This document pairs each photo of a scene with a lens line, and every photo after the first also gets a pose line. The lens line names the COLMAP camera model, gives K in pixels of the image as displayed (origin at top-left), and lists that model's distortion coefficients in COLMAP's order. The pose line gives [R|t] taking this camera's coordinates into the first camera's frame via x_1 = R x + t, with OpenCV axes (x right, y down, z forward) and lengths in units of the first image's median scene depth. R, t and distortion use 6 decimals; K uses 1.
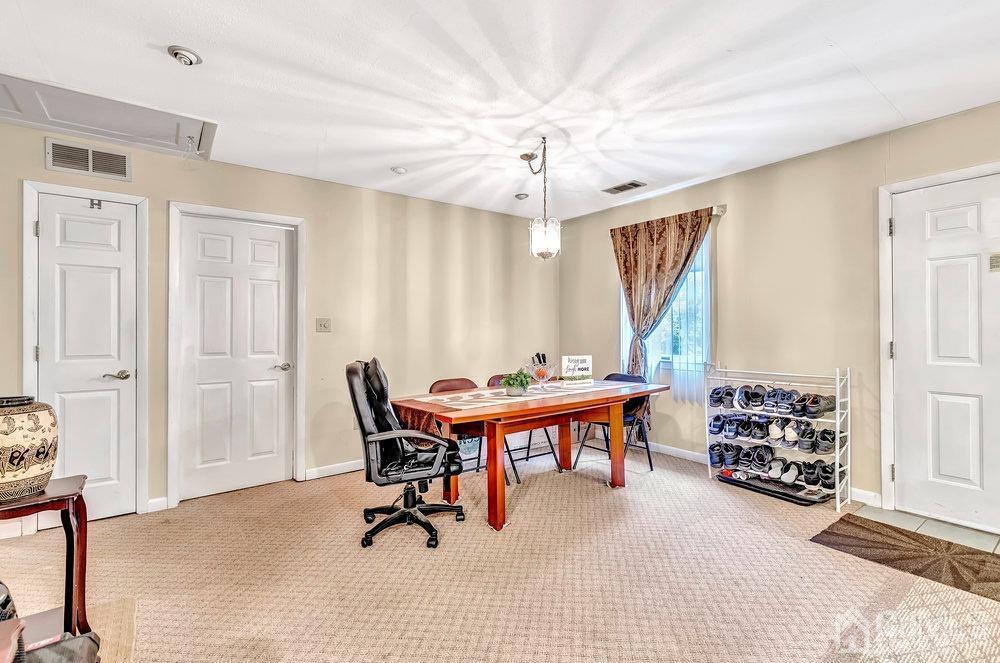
lens RADIAL K [[455.0, 0, 505.3], [0, 455.0, 326.9], [0, 0, 1]] dist [0.009865, -0.001846]
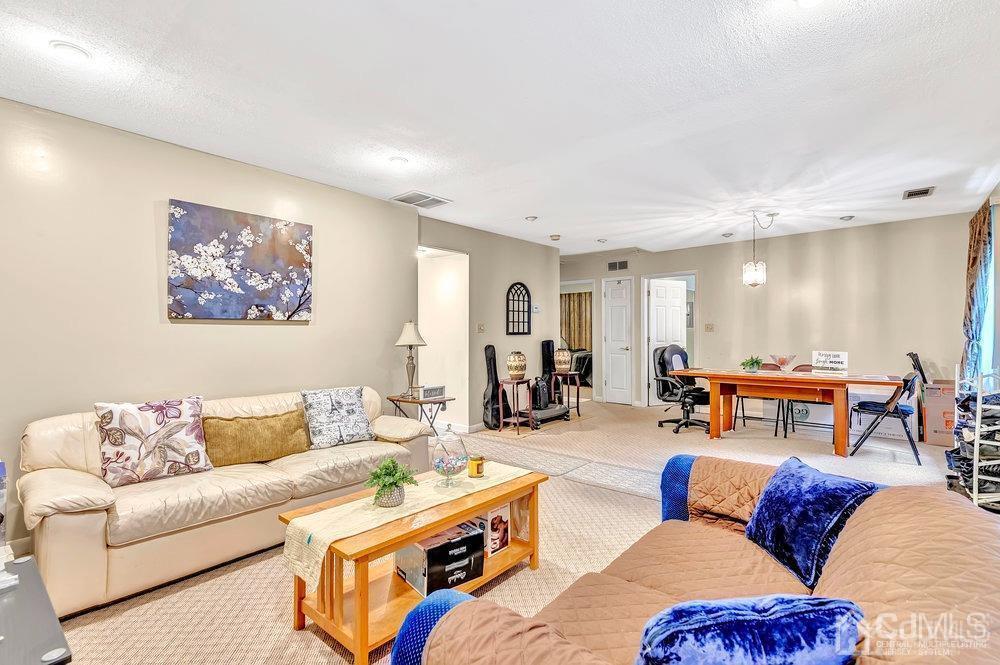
lens RADIAL K [[455.0, 0, 496.6], [0, 455.0, 330.4], [0, 0, 1]] dist [0.009865, -0.001846]
pose [[0.208634, 0.002294, -0.977991, 1.580019], [0.006998, 0.999968, 0.003838, -0.008947], [0.977969, -0.007645, 0.208612, -0.237503]]
